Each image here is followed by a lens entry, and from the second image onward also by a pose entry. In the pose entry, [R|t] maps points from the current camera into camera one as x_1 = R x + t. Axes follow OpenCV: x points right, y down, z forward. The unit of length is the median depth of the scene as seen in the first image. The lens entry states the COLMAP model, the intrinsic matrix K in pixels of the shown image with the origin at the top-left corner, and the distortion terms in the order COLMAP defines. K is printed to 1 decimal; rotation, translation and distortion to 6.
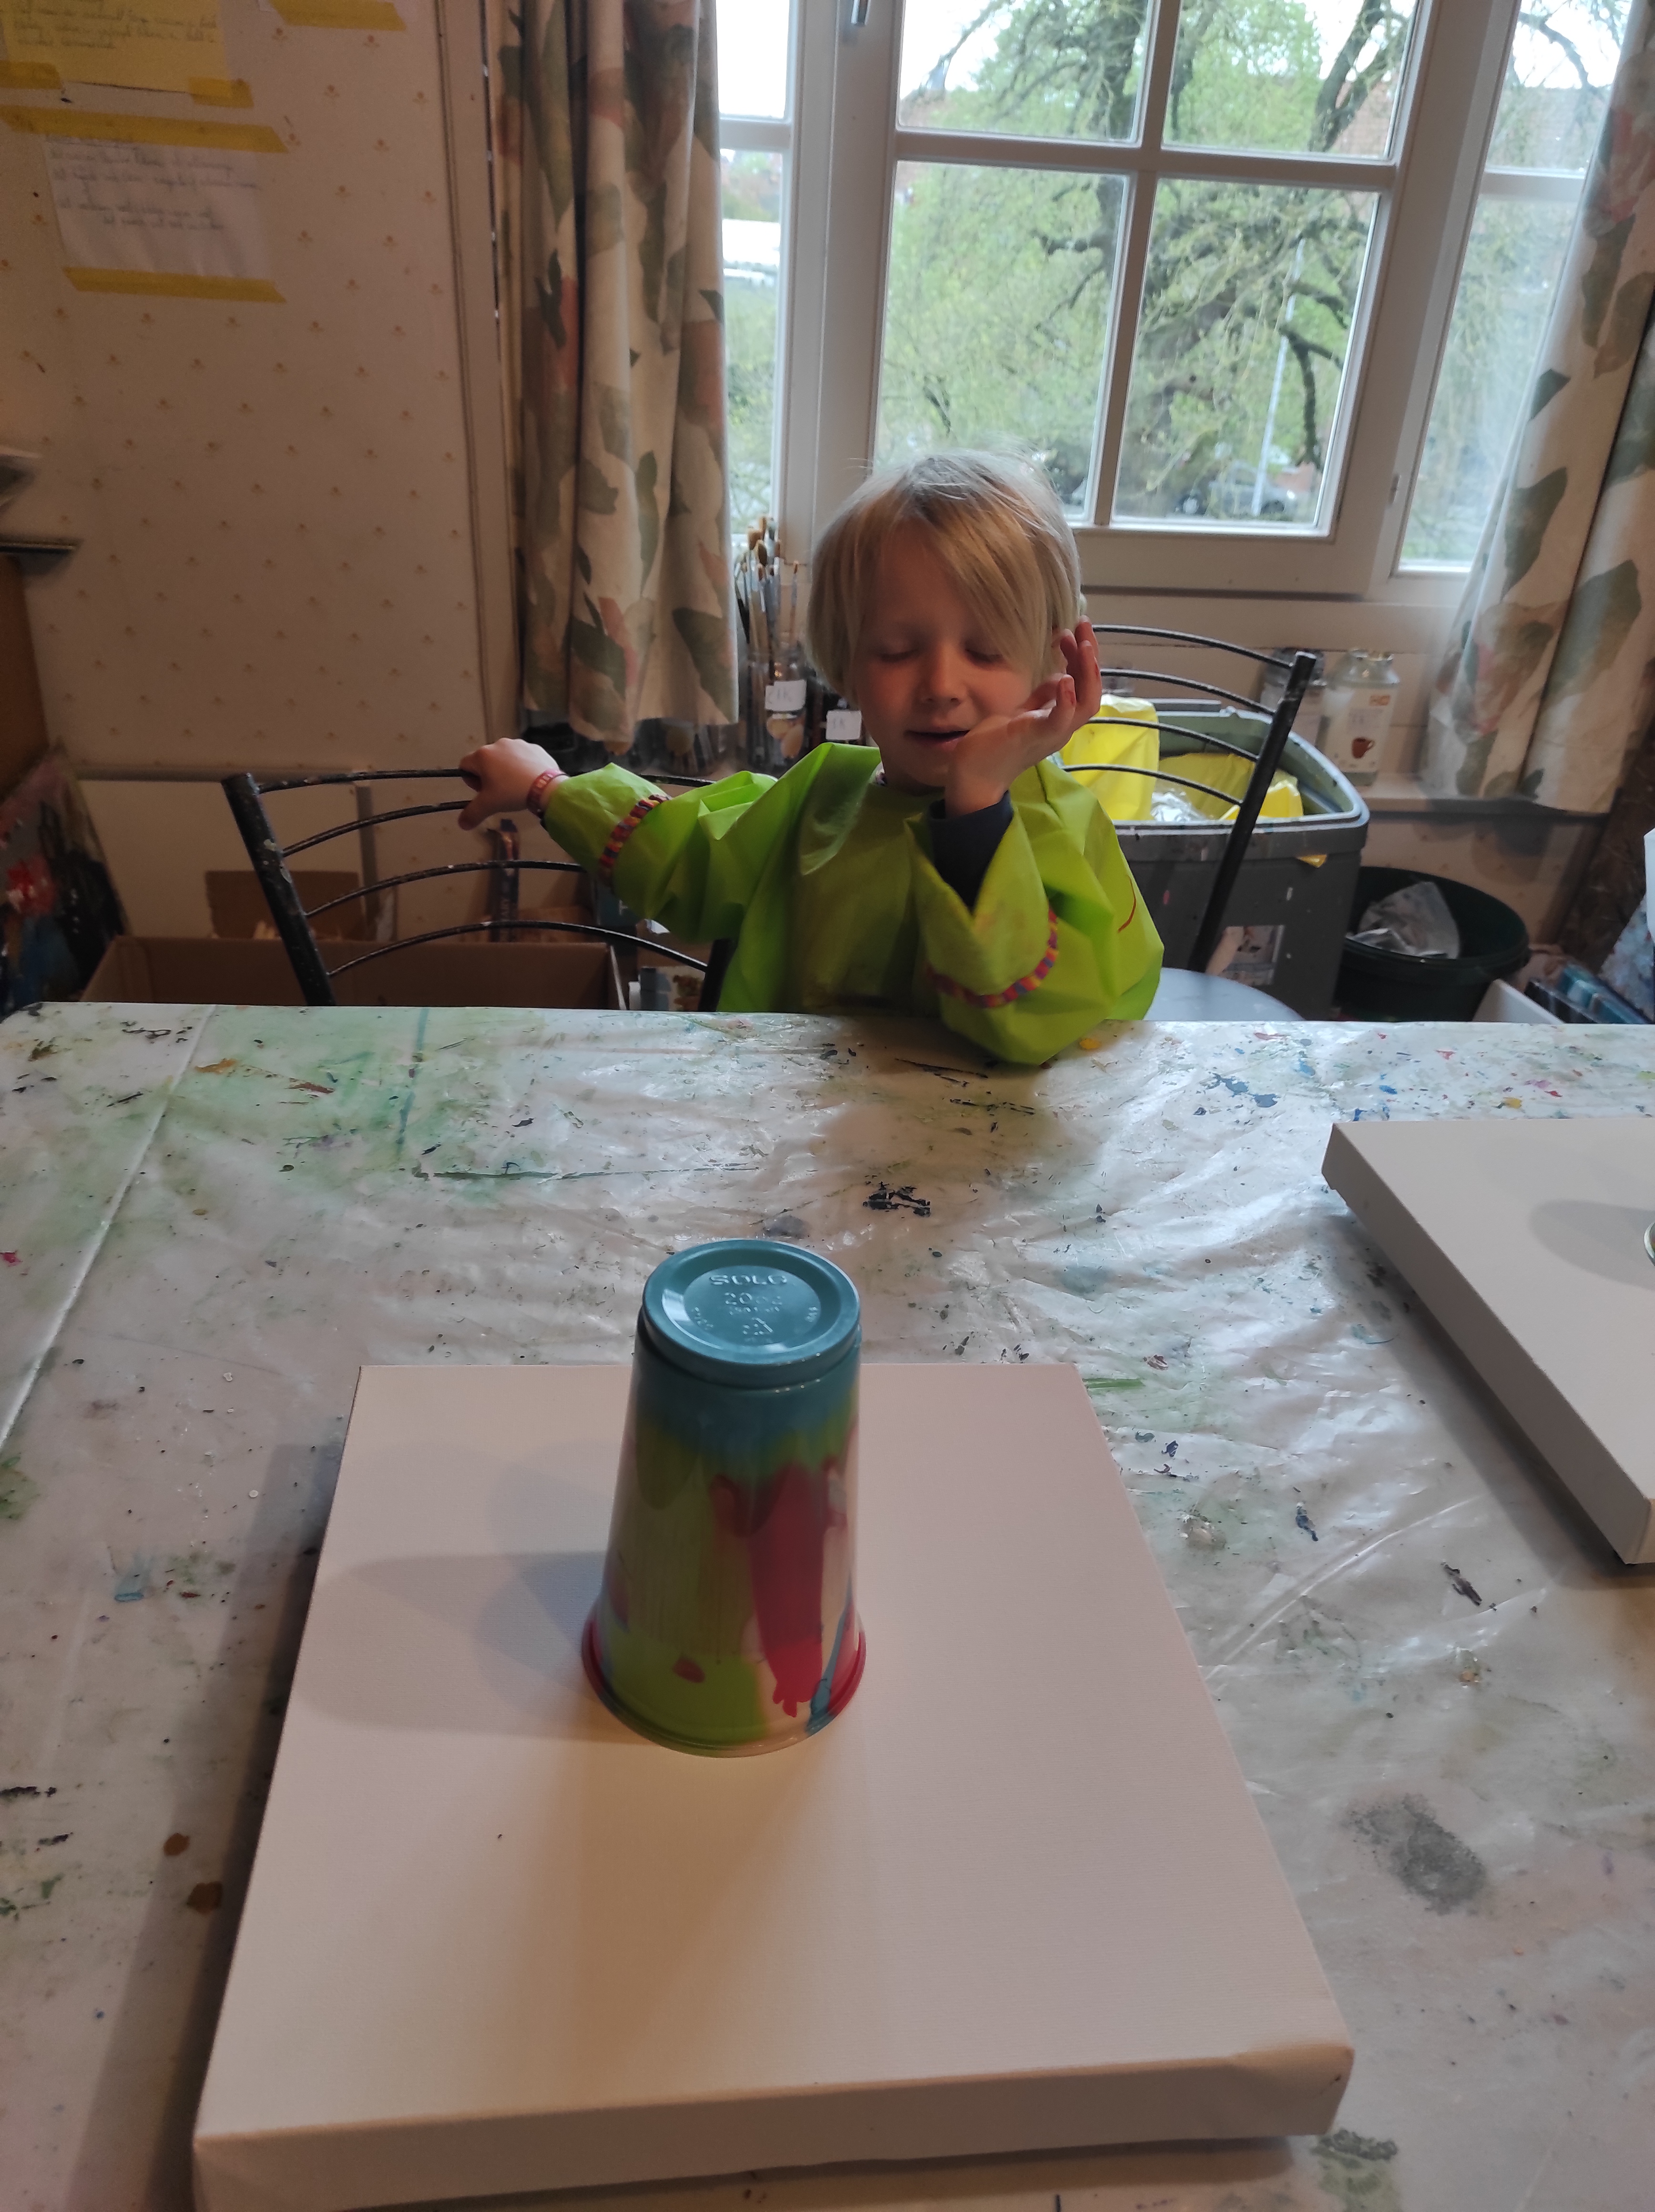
lens RADIAL K [[1657.4, 0, 827.5], [0, 1657.4, 1106.0], [0, 0, 1]] dist [0.024452, -0.009490]
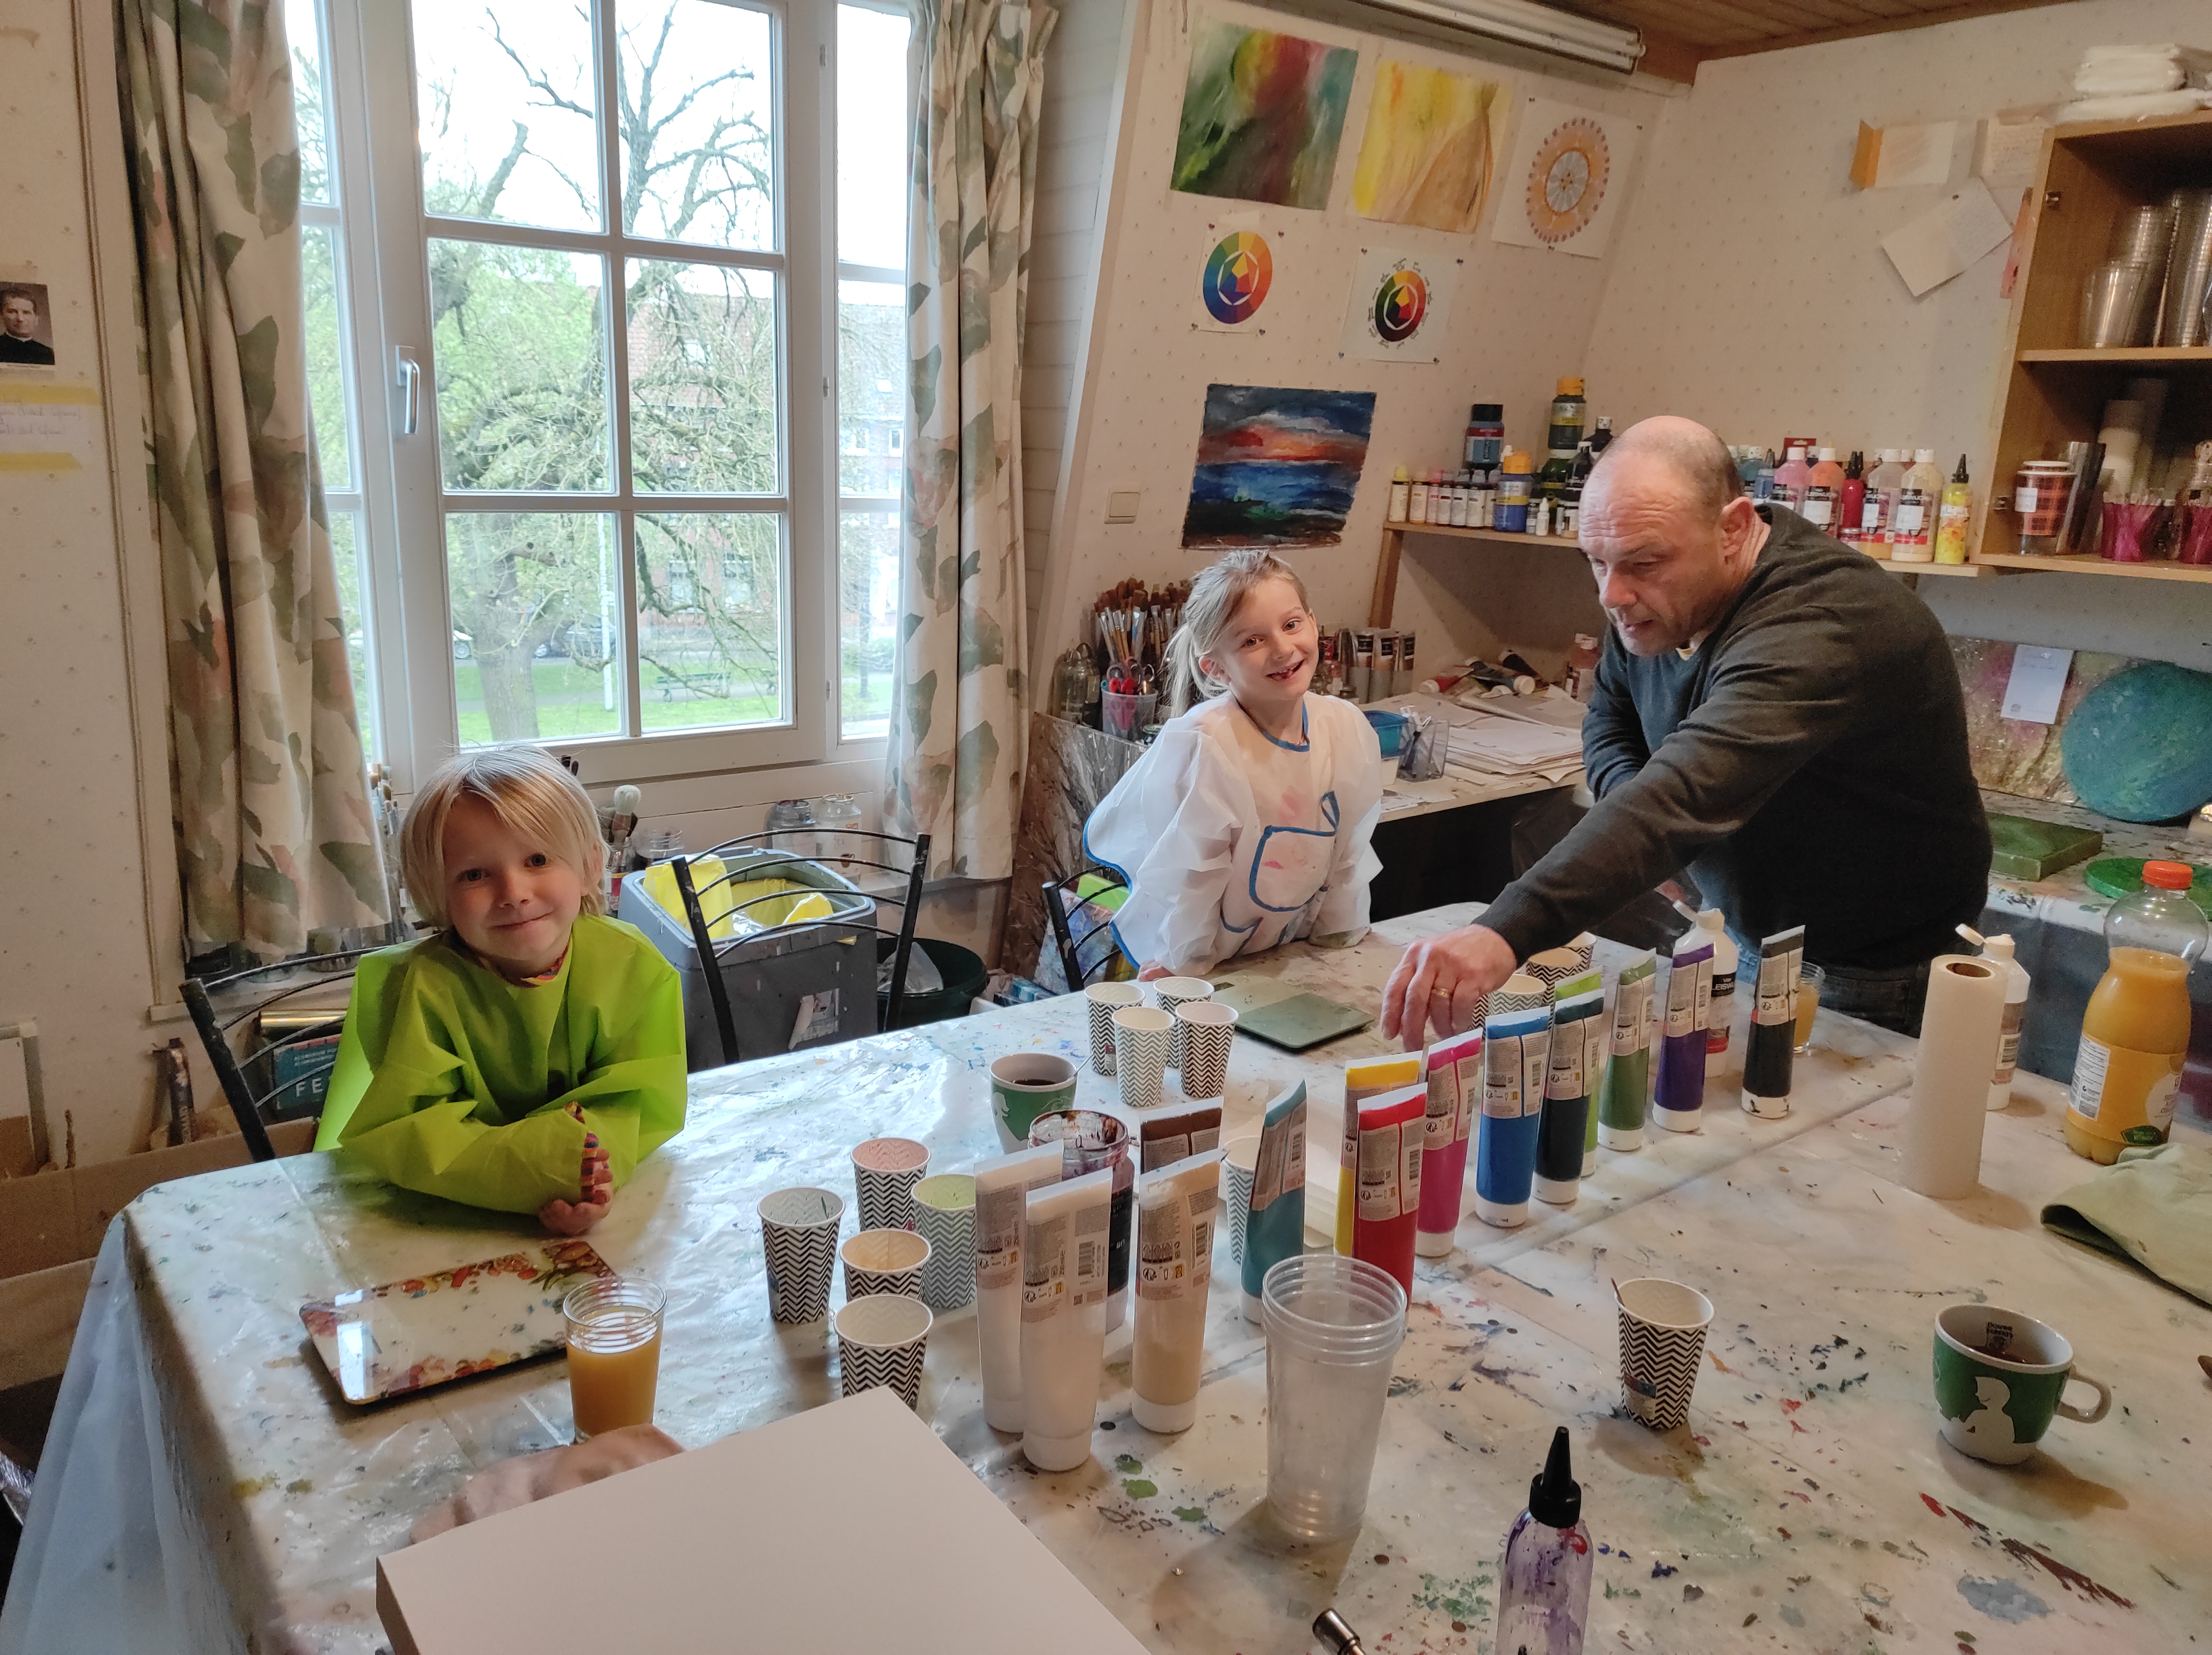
lens RADIAL K [[1657.4, 0, 1140.4], [0, 1657.4, 825.9], [0, 0, 1]] dist [0.024452, -0.009490]
pose [[0.844112, -0.148807, 0.515103, -0.216037], [0.261167, 0.953151, -0.152626, 0.043347], [-0.468259, 0.263361, 0.843430, -0.360464]]
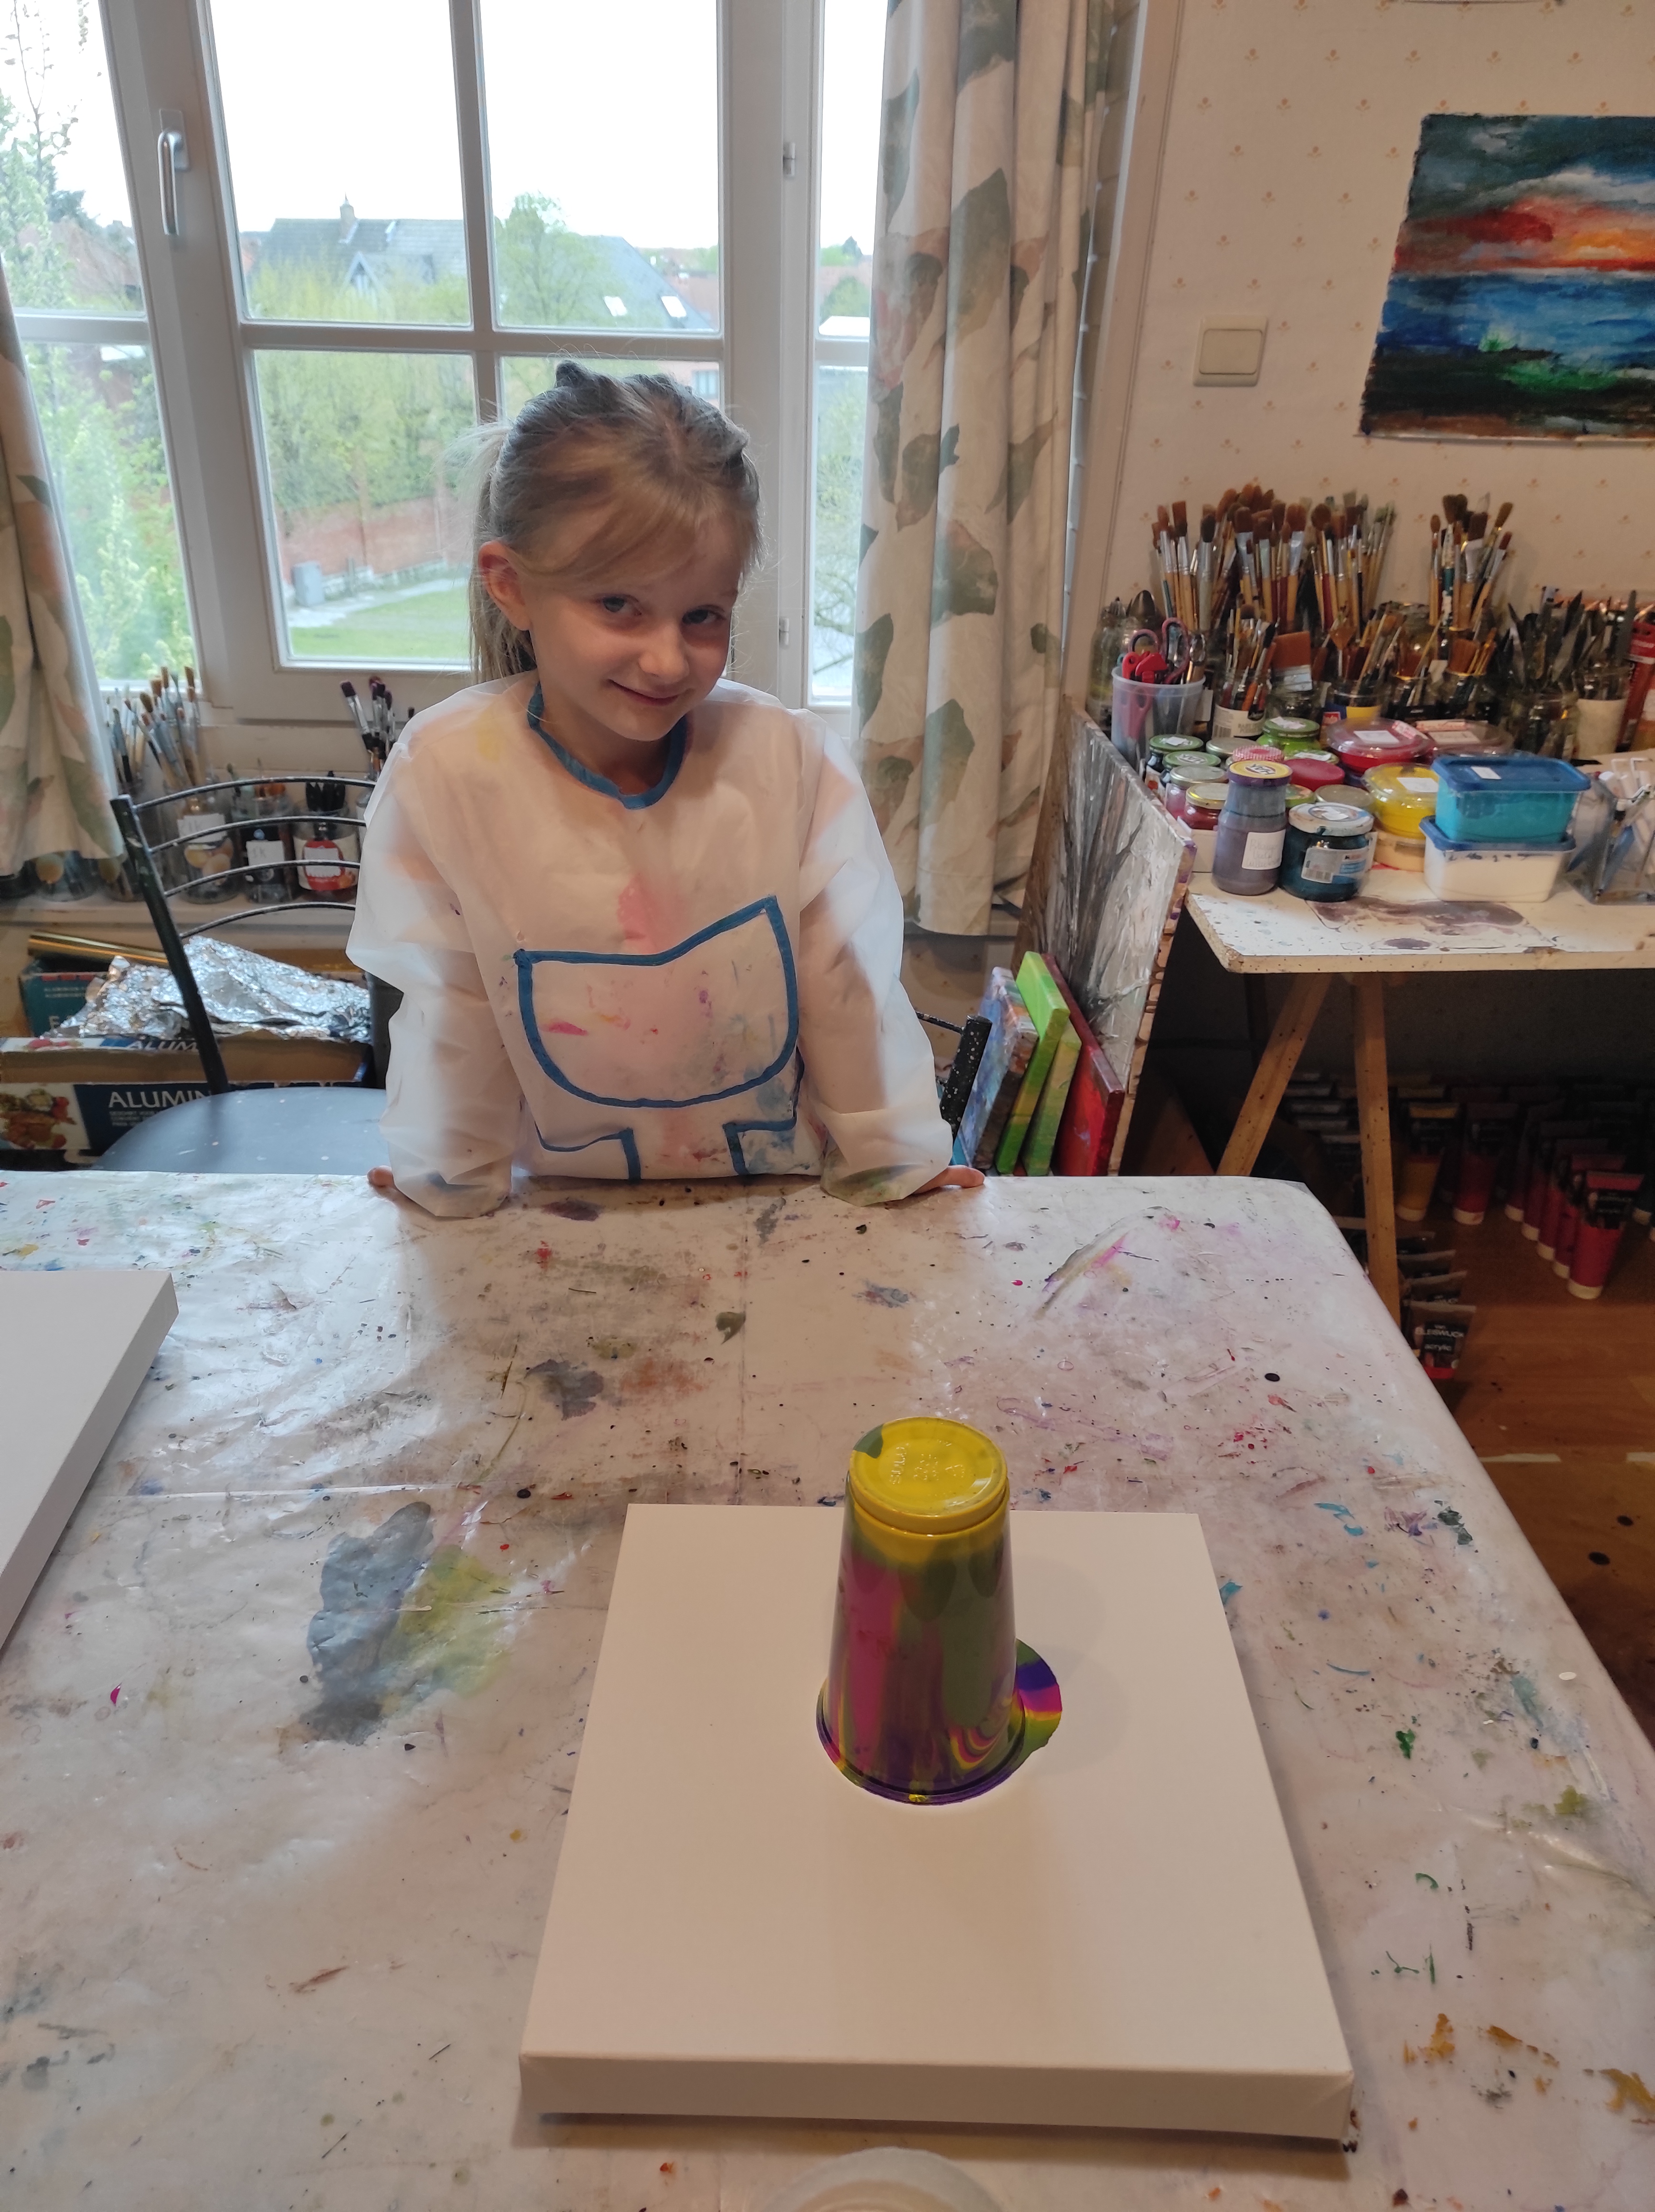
lens RADIAL K [[1657.4, 0, 827.5], [0, 1657.4, 1106.0], [0, 0, 1]] dist [0.024452, -0.009490]
pose [[0.995846, 0.007585, -0.090738, 0.507438], [-0.011465, 0.999039, -0.042310, -0.027473], [0.090330, 0.043175, 0.994976, -0.033058]]
